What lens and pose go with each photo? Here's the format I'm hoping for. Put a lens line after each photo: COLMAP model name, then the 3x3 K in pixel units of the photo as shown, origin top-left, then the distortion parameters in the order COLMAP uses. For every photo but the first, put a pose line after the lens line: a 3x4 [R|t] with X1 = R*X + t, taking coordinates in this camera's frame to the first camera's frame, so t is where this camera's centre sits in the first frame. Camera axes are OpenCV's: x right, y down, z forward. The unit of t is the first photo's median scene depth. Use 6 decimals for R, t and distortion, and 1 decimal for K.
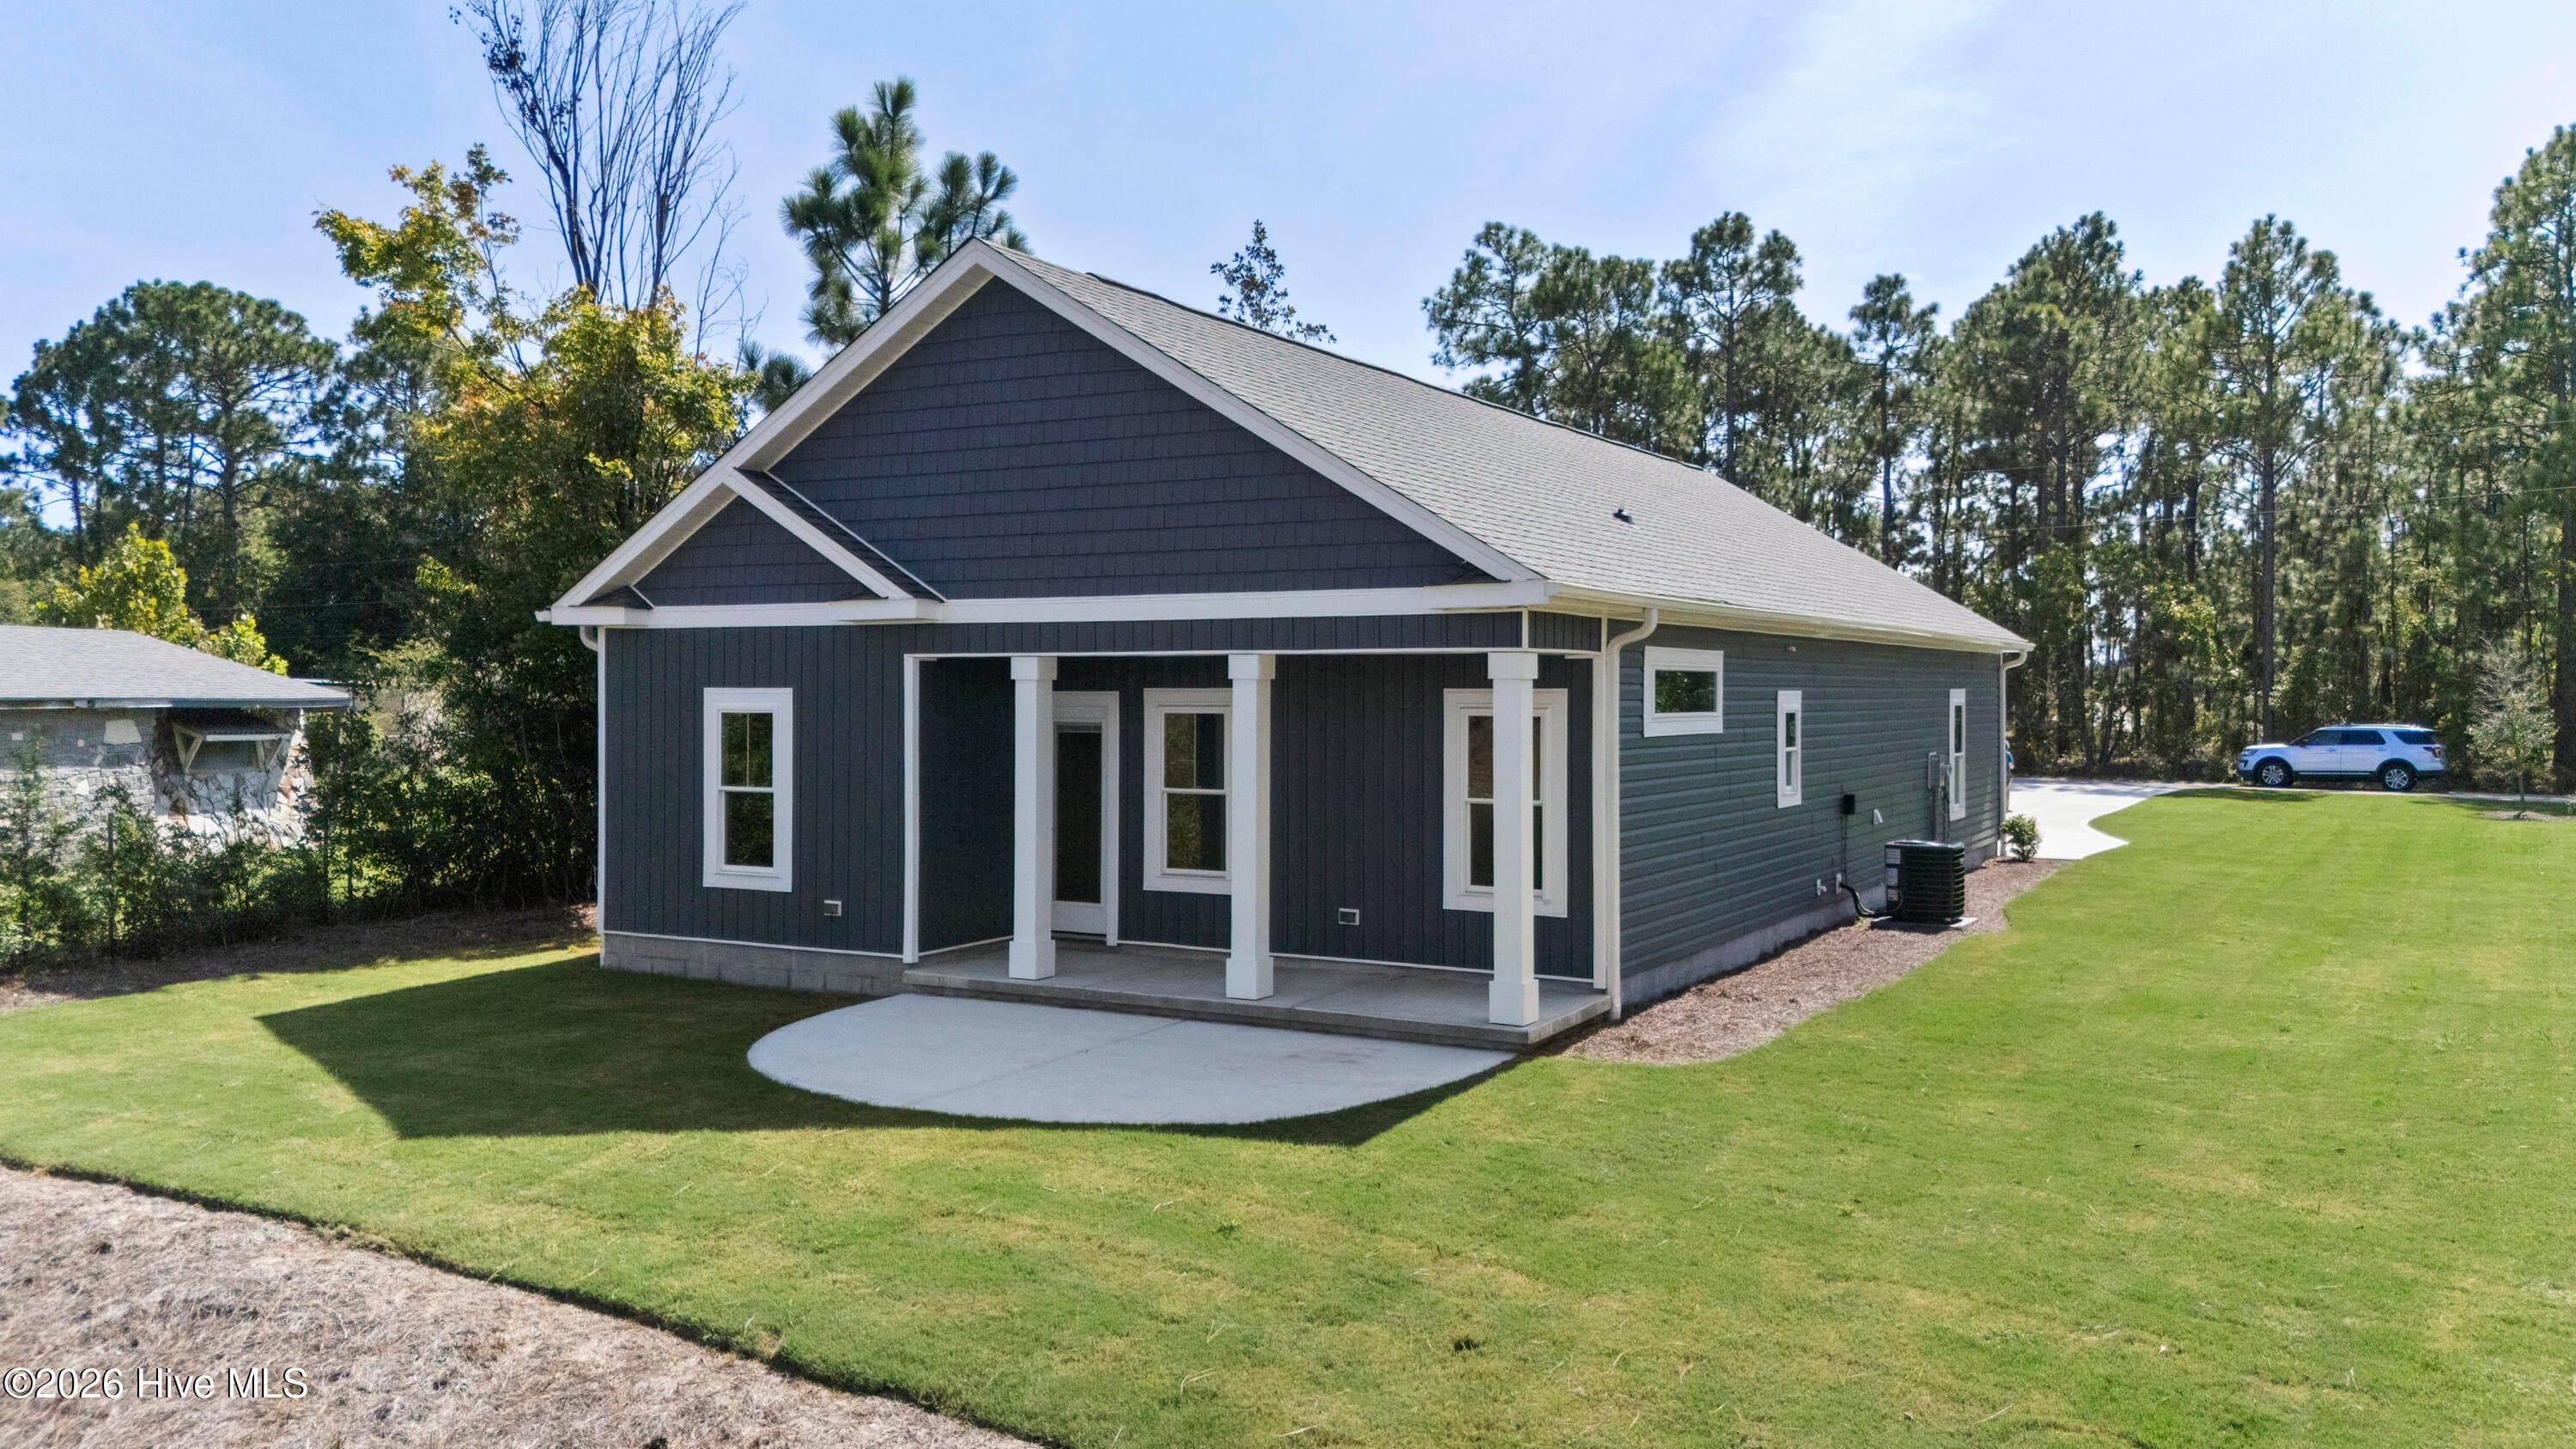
lens RADIAL K [[1886.8, 0, 1298.4], [0, 1886.8, 711.3], [0, 0, 1]] dist [0.052713, -0.008217]
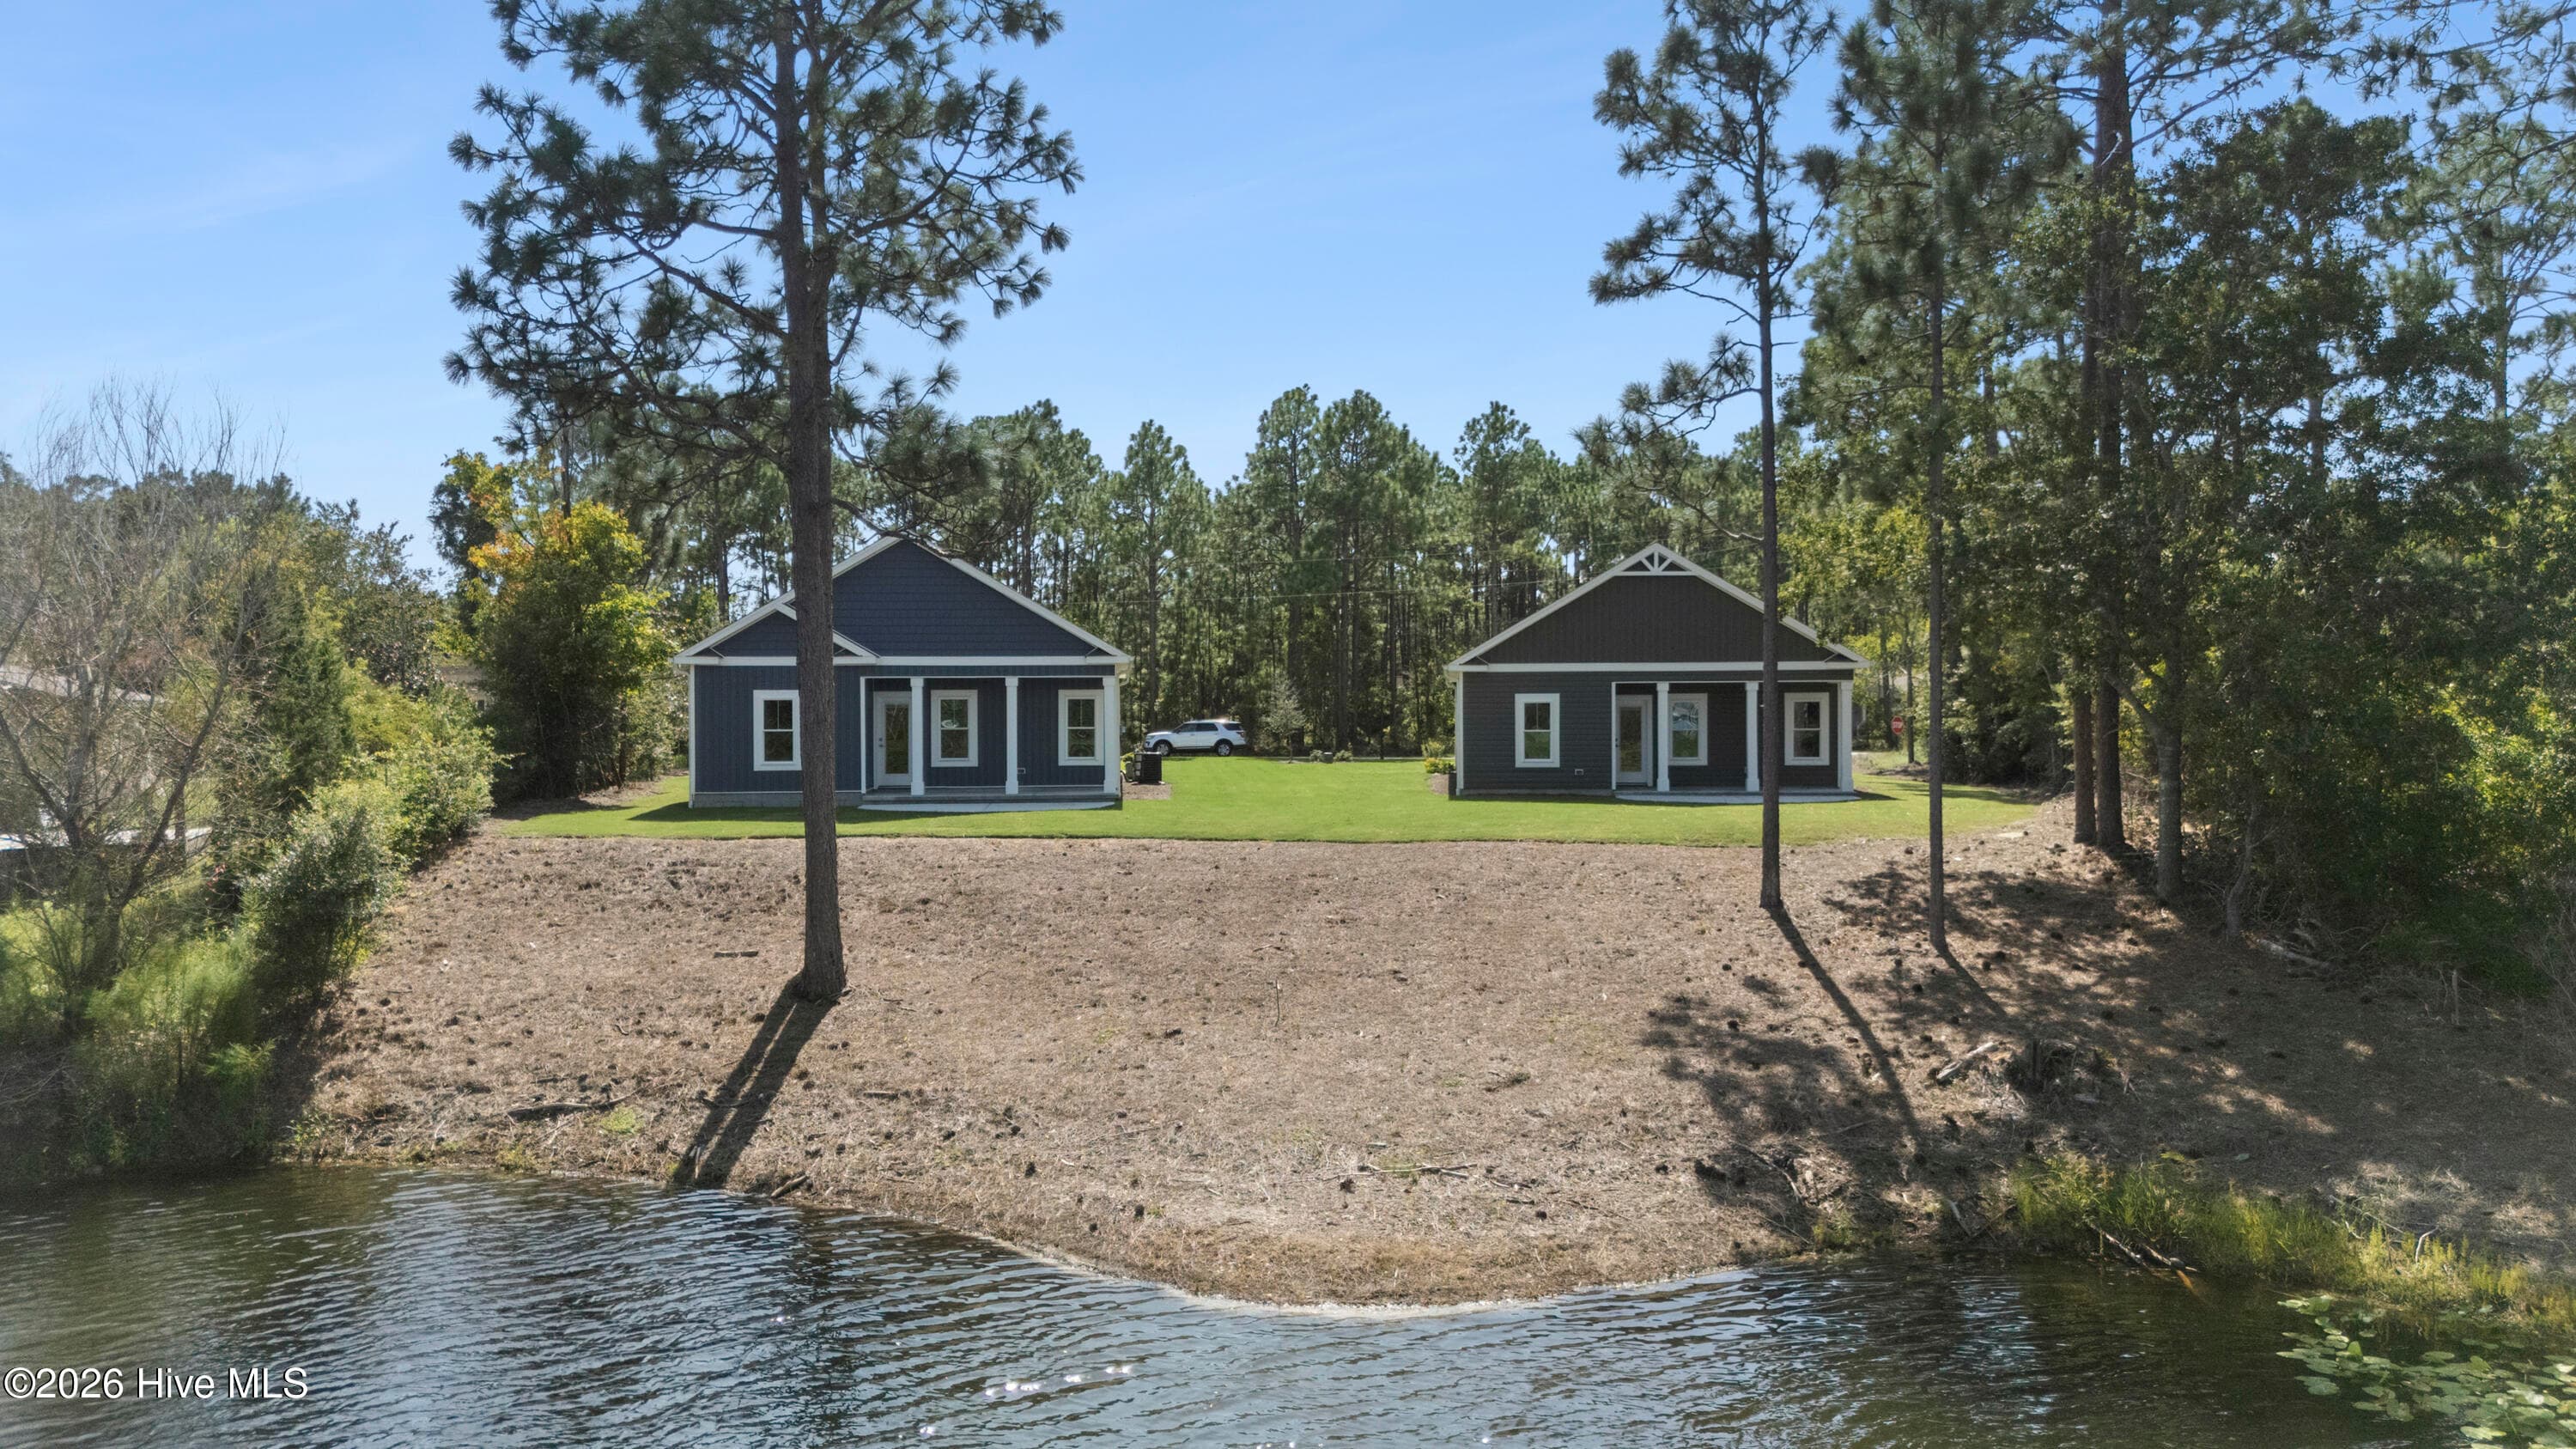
lens RADIAL K [[1886.8, 0, 1298.4], [0, 1886.8, 711.3], [0, 0, 1]] dist [0.052713, -0.008217]
pose [[0.815394, -0.007266, 0.578861, -0.451921], [0.015091, 0.999848, -0.008707, 0.018524], [-0.578710, 0.015836, 0.815380, -0.550226]]
